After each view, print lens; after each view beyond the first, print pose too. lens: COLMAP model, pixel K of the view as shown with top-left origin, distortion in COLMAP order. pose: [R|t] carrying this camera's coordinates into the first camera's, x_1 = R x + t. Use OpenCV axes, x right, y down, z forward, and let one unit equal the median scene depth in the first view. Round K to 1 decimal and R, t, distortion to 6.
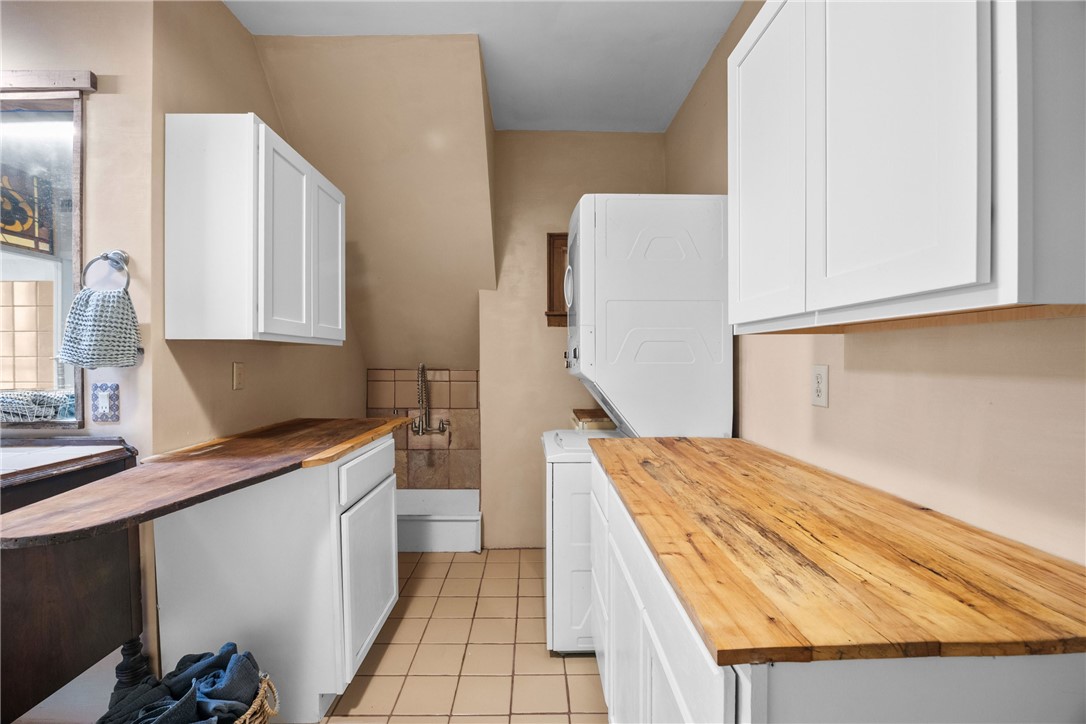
lens RADIAL K [[474.4, 0, 542.1], [0, 474.4, 365.5], [0, 0, 1]] dist [-0.022928, 0.003094]
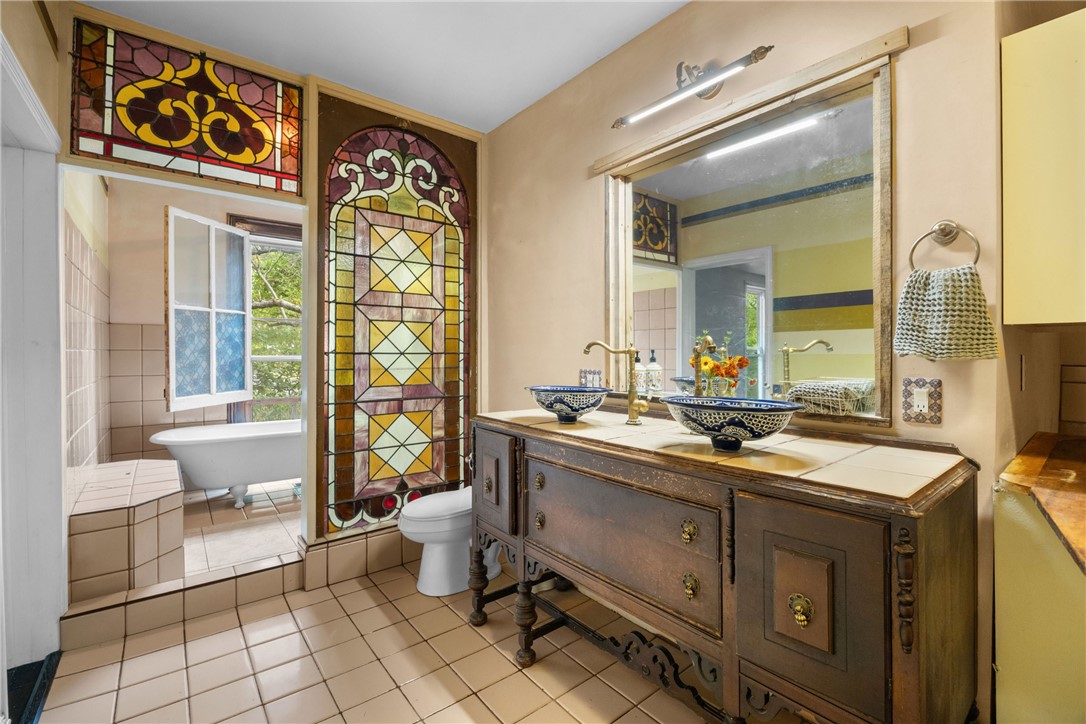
lens RADIAL K [[474.4, 0, 543.9], [0, 474.4, 350.9], [0, 0, 1]] dist [-0.022928, 0.003094]
pose [[0.613200, 0.000668, -0.789927, -0.683319], [-0.012079, 0.999891, -0.008531, 0.003273], [0.789835, 0.014773, 0.613141, -0.085029]]
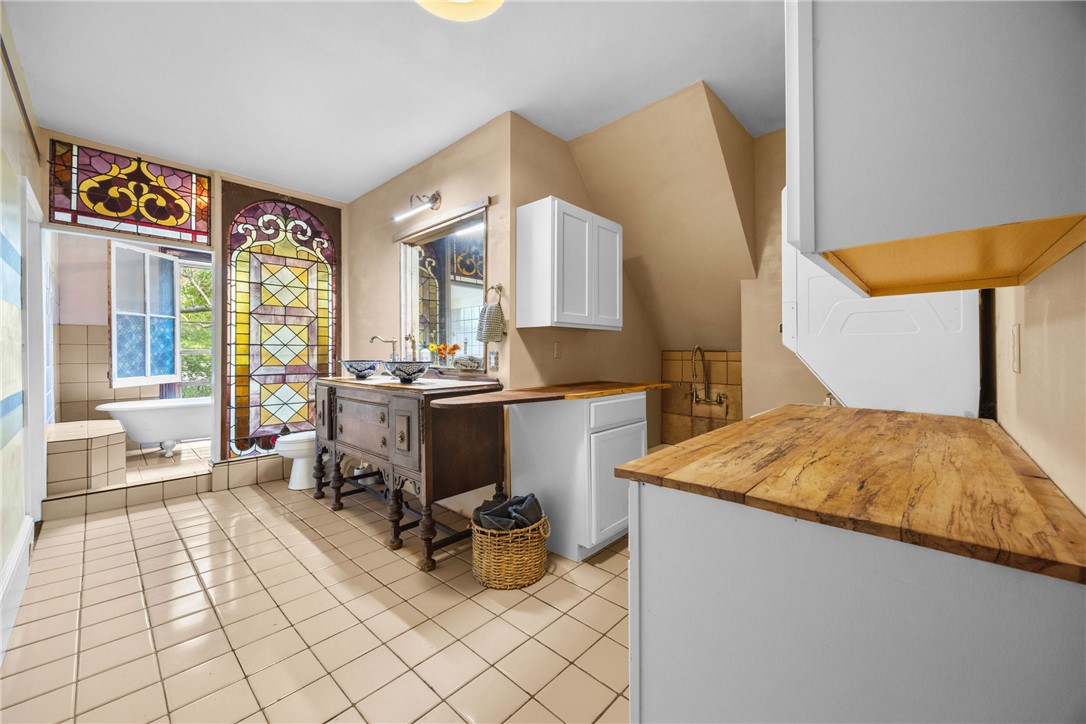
lens RADIAL K [[420.5, 0, 545.2], [0, 420.5, 351.9], [0, 0, 1]] dist [-0.004098, 0.000069]
pose [[0.720341, -0.000688, -0.693620, 0.459546], [-0.009269, 0.999901, -0.010618, 0.058750], [0.693558, 0.014077, 0.720263, -0.134505]]
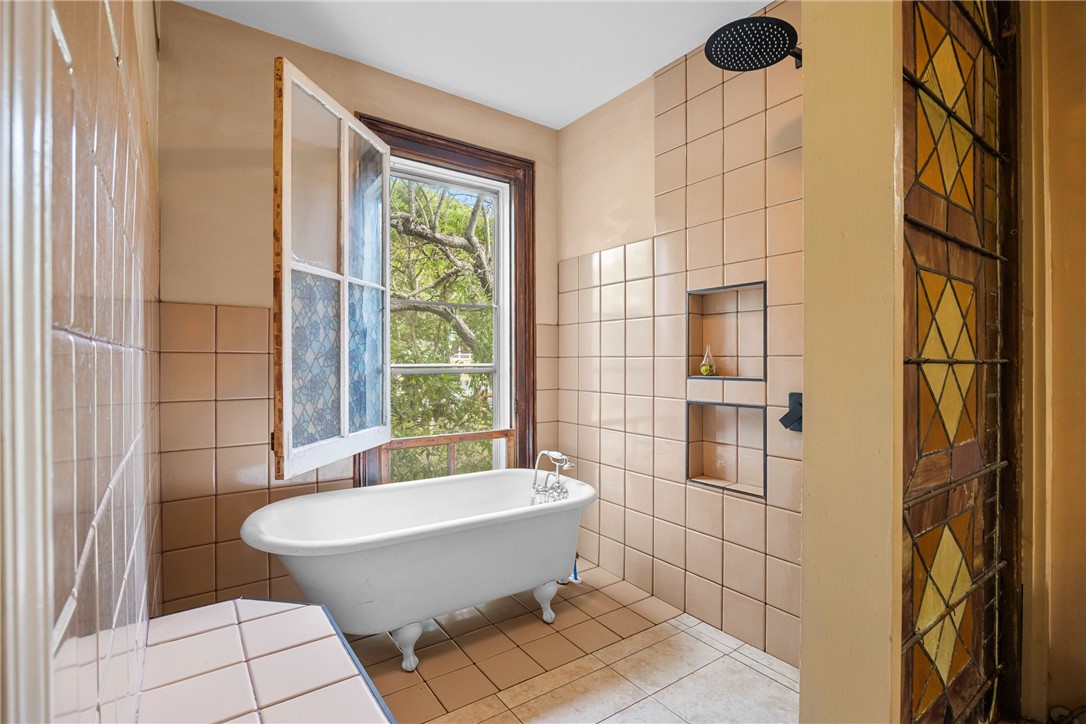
lens RADIAL K [[509.0, 0, 544.6], [0, 509.0, 355.6], [0, 0, 1]] dist [-0.015930, -0.000163]
pose [[0.567370, -0.002074, -0.823461, -2.239143], [-0.015977, 0.999781, -0.013527, 0.015714], [0.823308, 0.020832, 0.567212, -0.294209]]
